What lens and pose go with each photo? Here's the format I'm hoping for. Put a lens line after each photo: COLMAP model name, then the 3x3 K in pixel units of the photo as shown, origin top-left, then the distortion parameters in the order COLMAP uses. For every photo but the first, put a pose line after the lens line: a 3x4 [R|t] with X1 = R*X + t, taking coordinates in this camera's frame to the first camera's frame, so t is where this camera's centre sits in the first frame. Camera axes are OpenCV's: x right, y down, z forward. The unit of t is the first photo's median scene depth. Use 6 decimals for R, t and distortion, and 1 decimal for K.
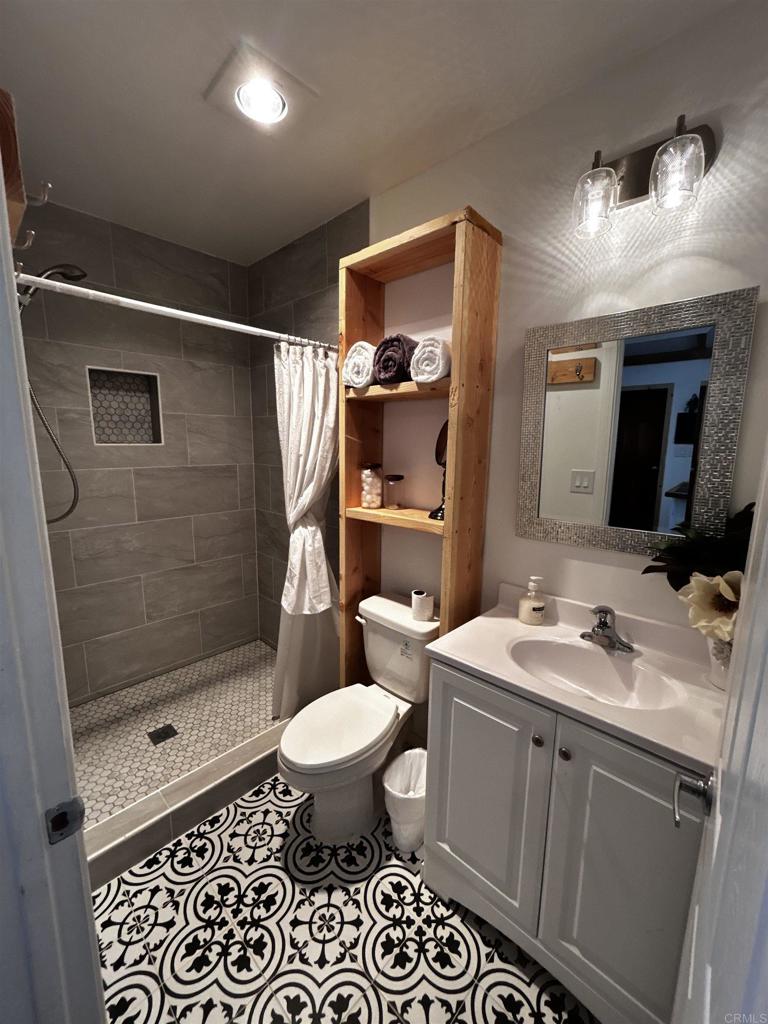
lens RADIAL K [[414.8, 0, 388.9], [0, 414.8, 511.0], [0, 0, 1]] dist [0.000227, 0.000363]
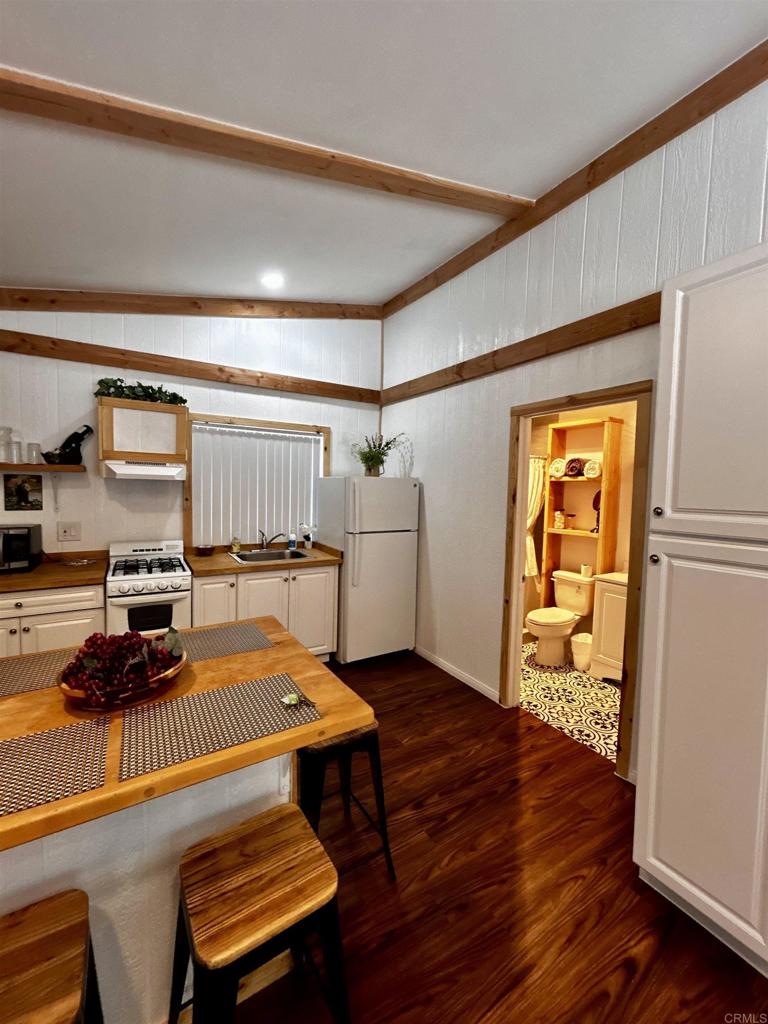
lens RADIAL K [[414.8, 0, 386.0], [0, 414.8, 511.5], [0, 0, 1]] dist [0.000227, 0.000363]
pose [[0.962436, 0.021580, -0.270649, -0.368744], [-0.050796, 0.993547, -0.101410, 0.188939], [0.266714, 0.111349, 0.957322, -1.507304]]
